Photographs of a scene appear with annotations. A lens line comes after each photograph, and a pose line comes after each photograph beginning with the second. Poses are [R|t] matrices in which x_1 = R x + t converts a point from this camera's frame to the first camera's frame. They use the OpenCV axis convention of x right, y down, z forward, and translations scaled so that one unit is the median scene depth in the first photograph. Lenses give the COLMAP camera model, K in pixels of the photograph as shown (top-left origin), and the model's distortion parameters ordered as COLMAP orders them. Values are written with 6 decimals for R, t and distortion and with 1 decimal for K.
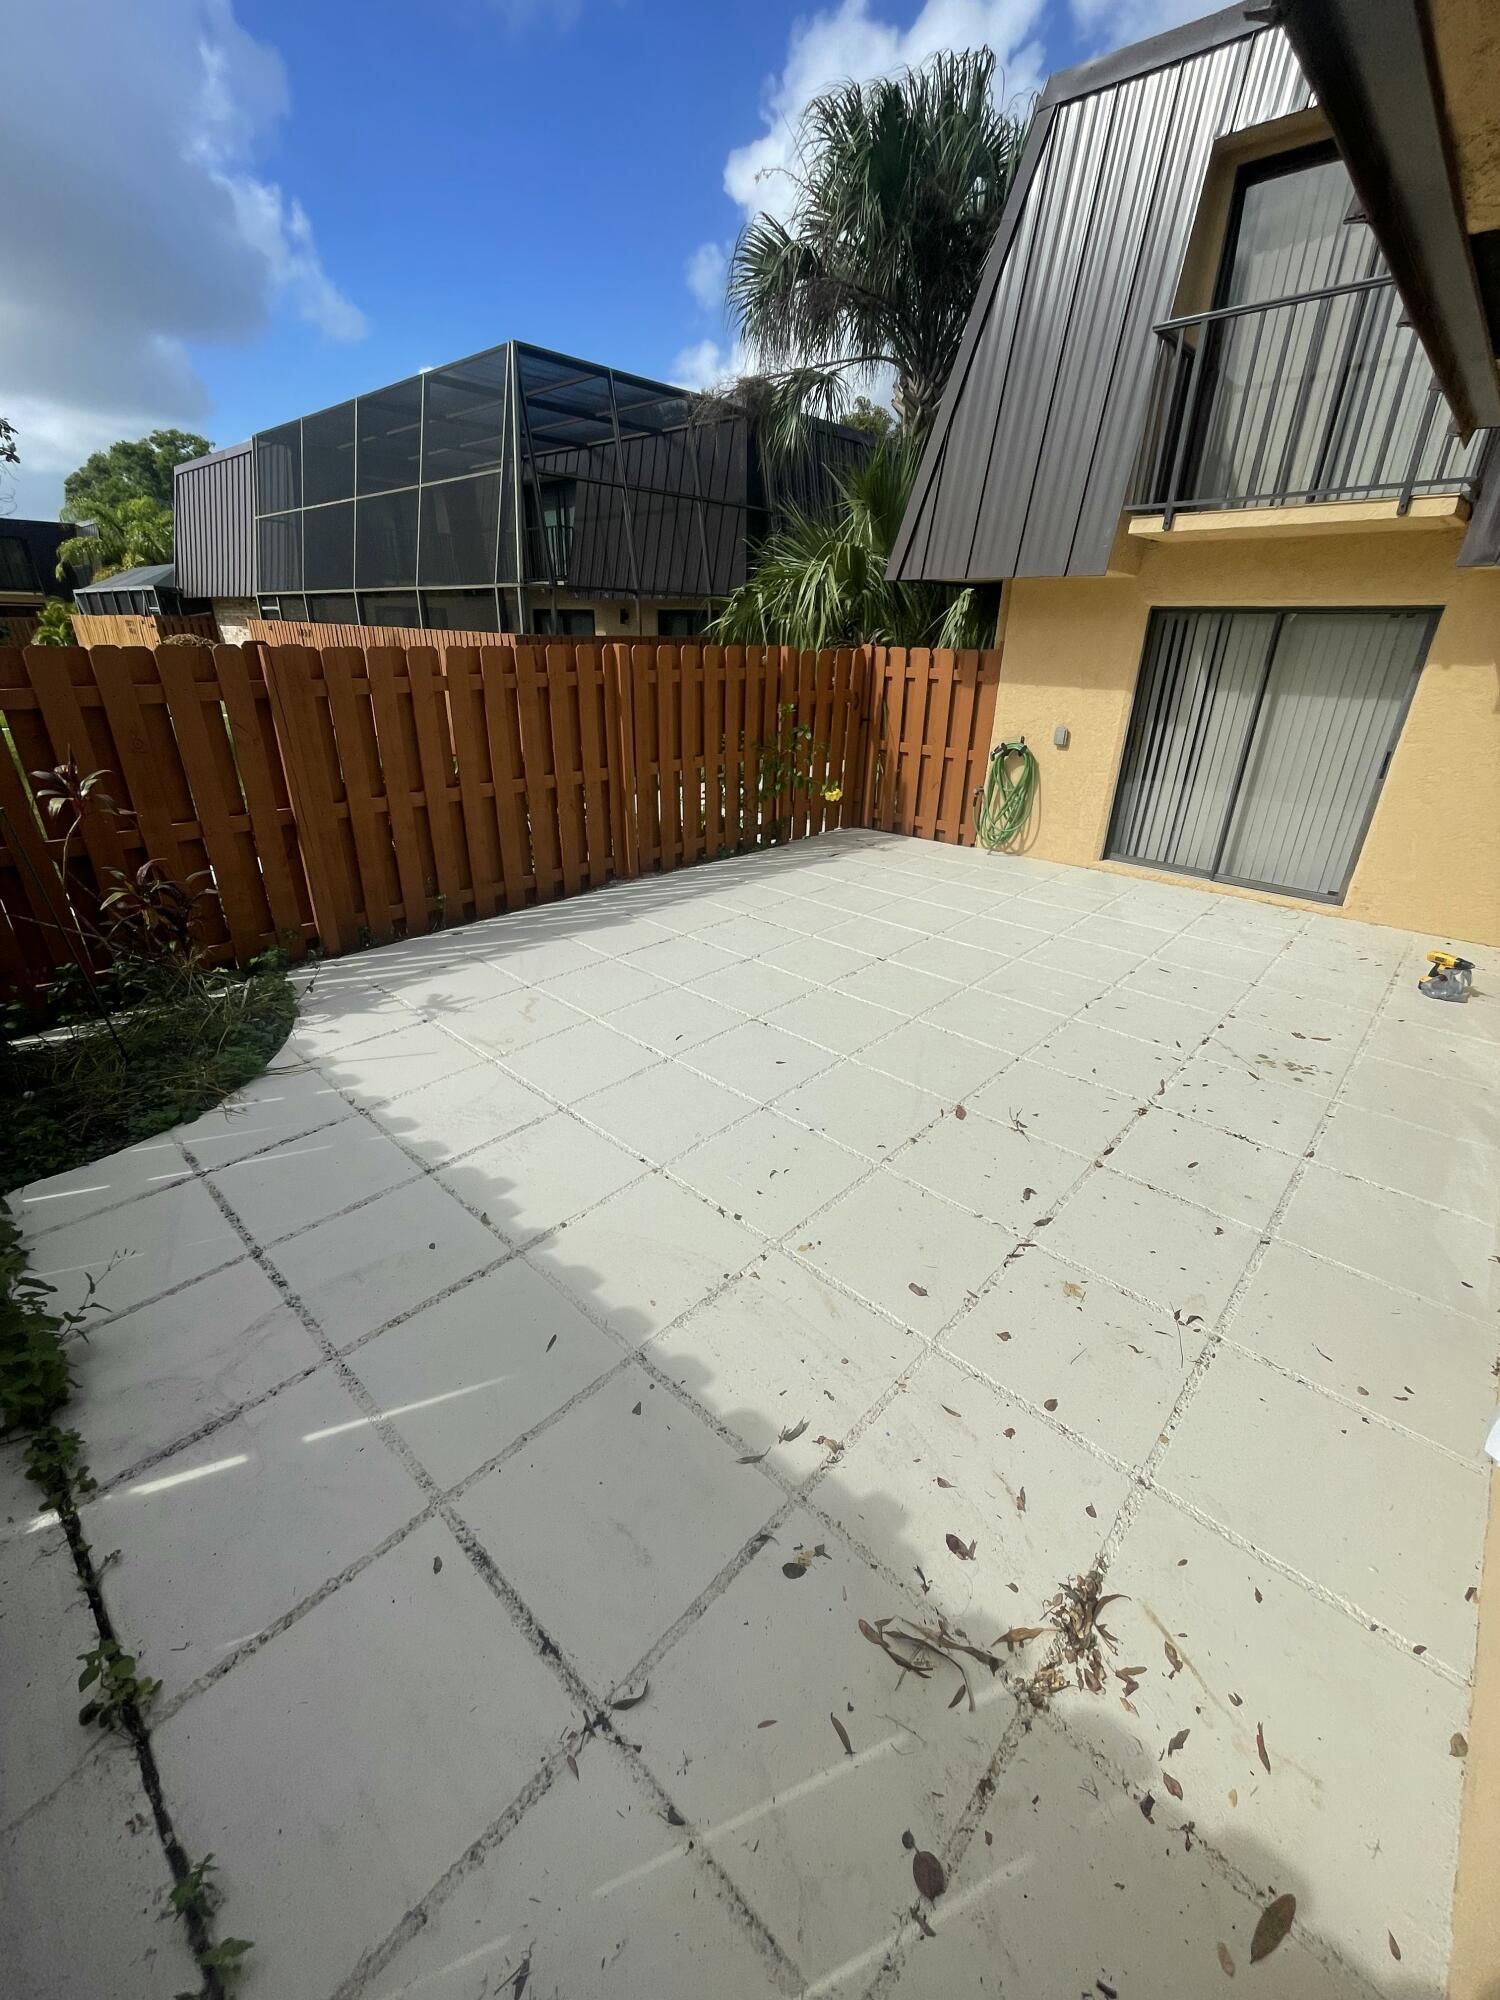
lens RADIAL K [[815.1, 0, 748.8], [0, 815.1, 1000.2], [0, 0, 1]] dist [0.000520, 0.000687]
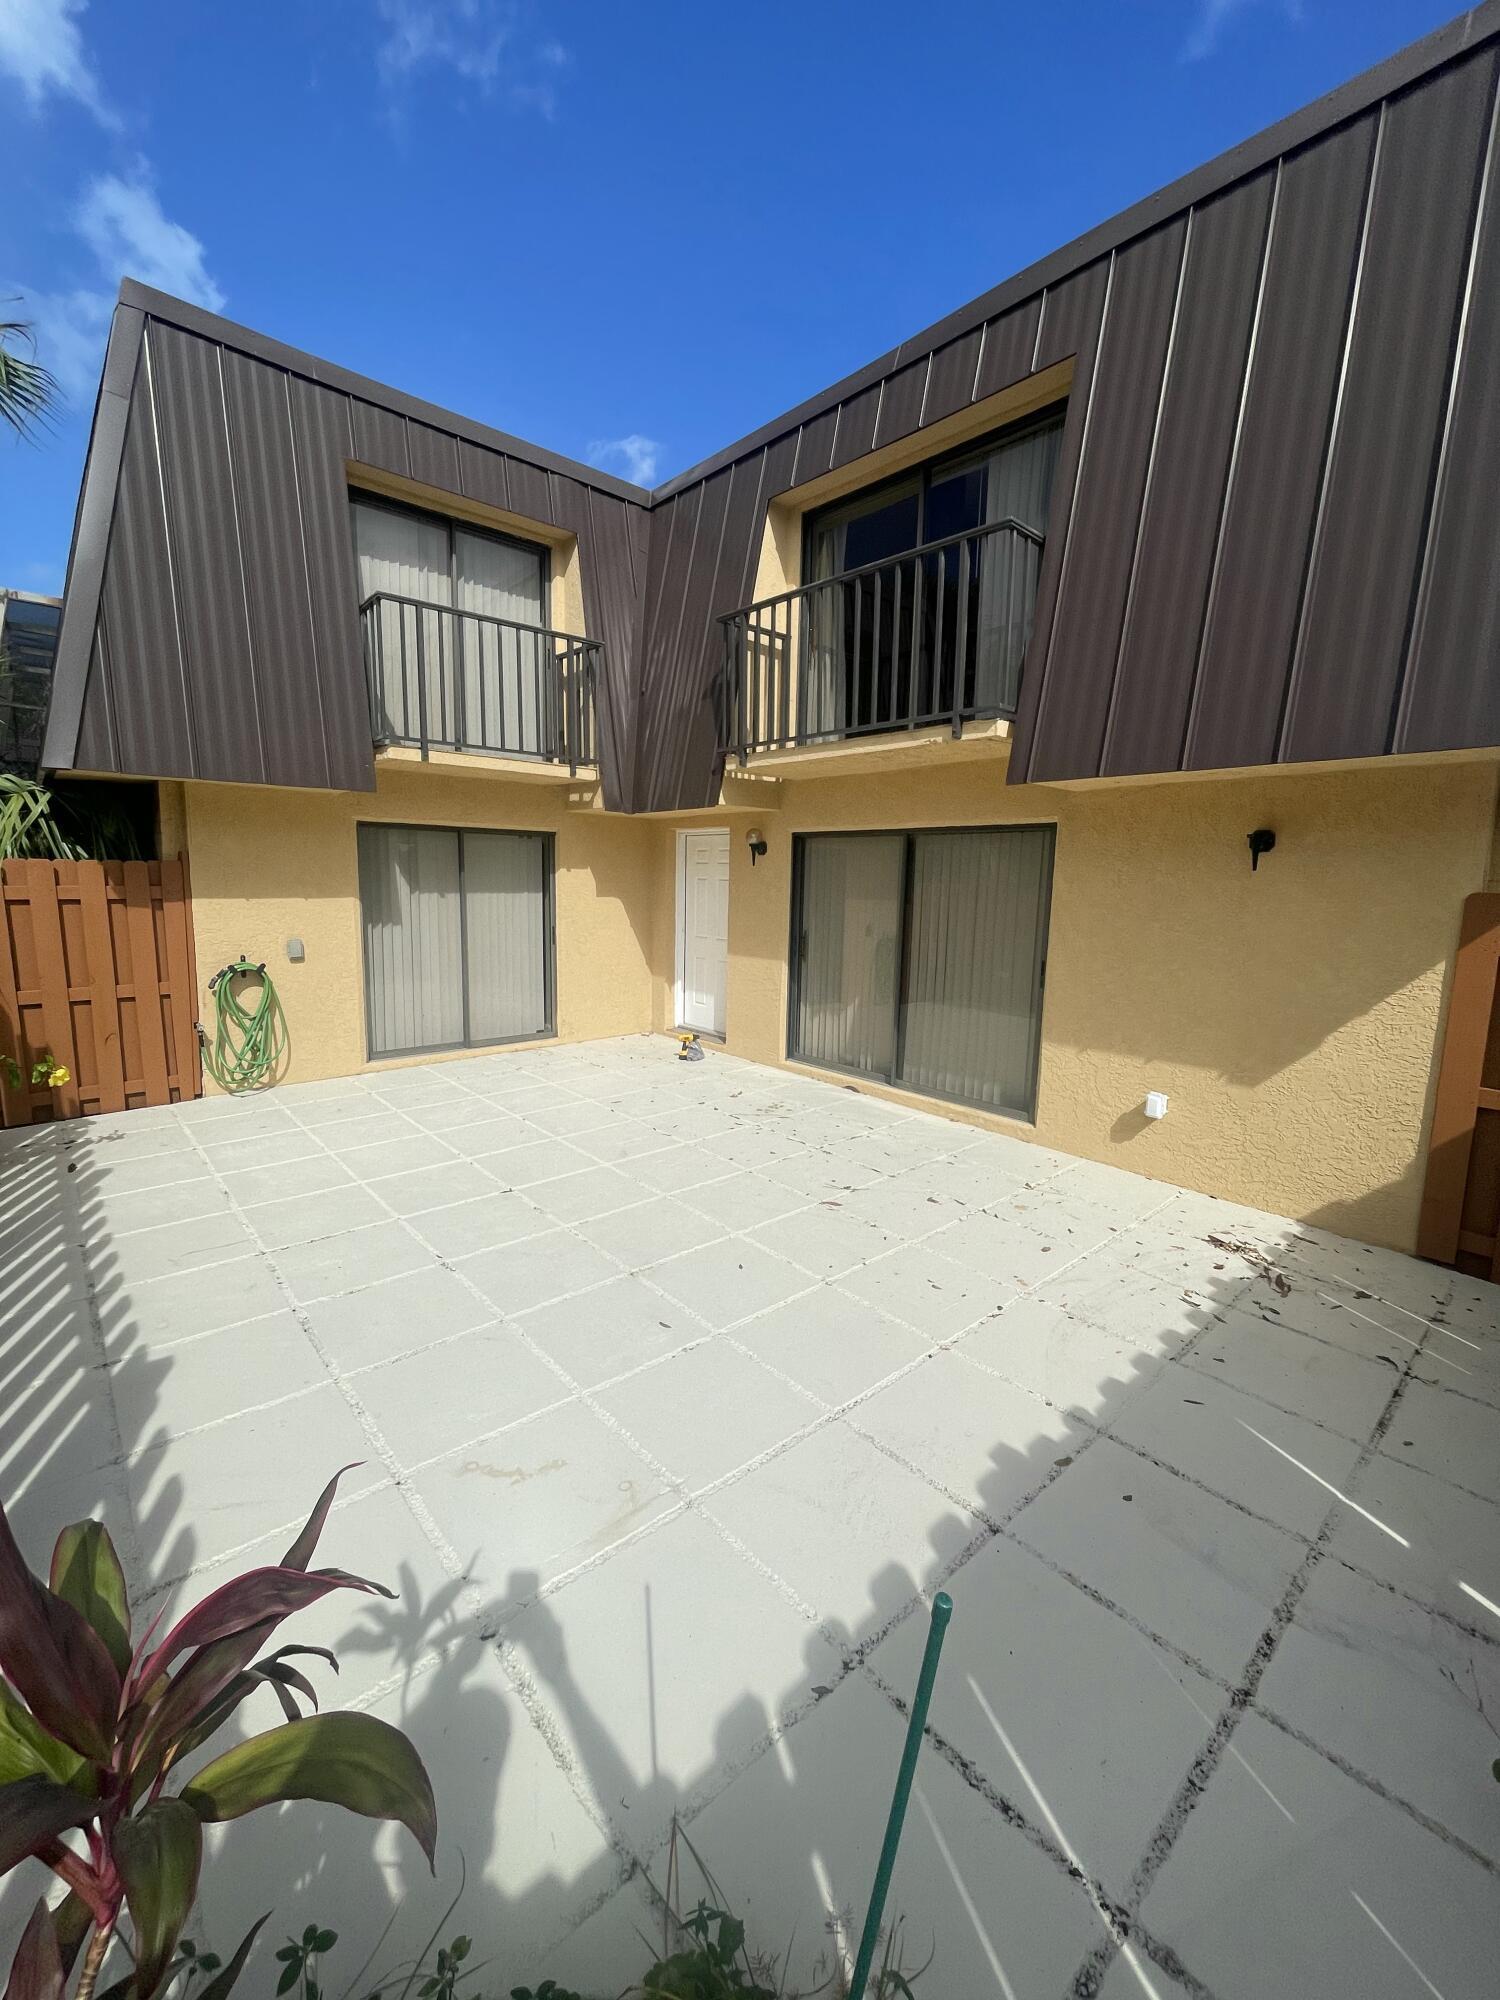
lens RADIAL K [[815.1, 0, 755.0], [0, 815.1, 1005.0], [0, 0, 1]] dist [0.000520, 0.000687]
pose [[0.078739, -0.174129, 0.981570, -1.060260], [0.396032, 0.909060, 0.129497, -0.398685], [-0.914854, 0.378537, 0.140539, 0.940632]]
